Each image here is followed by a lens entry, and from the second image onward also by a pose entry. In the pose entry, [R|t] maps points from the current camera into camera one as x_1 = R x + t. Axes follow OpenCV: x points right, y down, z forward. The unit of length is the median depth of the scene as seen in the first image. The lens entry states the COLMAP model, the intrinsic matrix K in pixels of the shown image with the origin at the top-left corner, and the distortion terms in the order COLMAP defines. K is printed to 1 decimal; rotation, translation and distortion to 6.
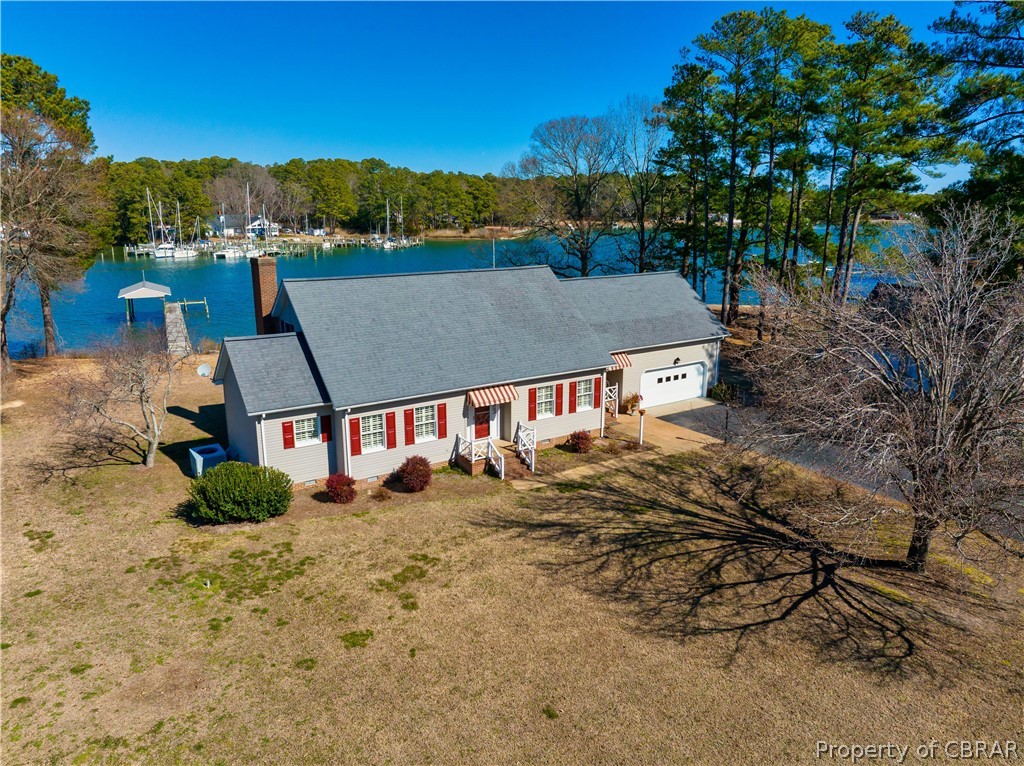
lens RADIAL K [[738.4, 0, 502.0], [0, 738.4, 387.8], [0, 0, 1]] dist [-0.009237, -0.042705]
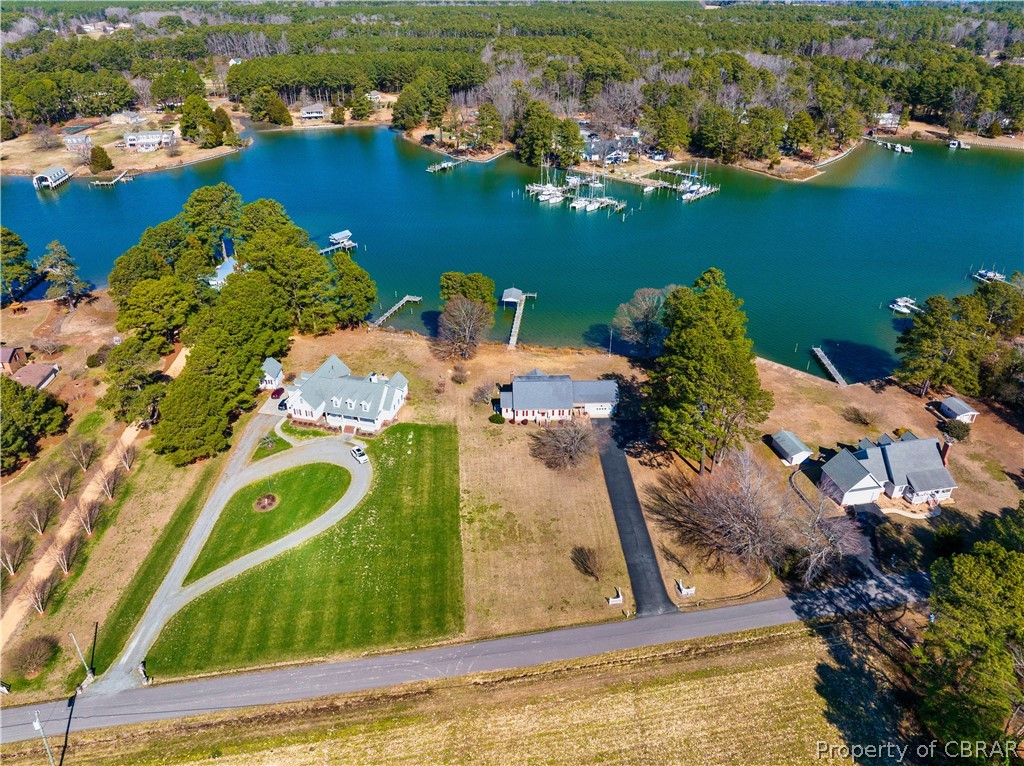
lens RADIAL K [[738.4, 0, 502.0], [0, 738.4, 387.8], [0, 0, 1]] dist [-0.009237, -0.042705]
pose [[0.856309, 0.266805, -0.442209, 2.262219], [-0.131806, 0.940770, 0.312375, -1.960560], [0.499361, -0.209204, 0.840757, -4.006348]]
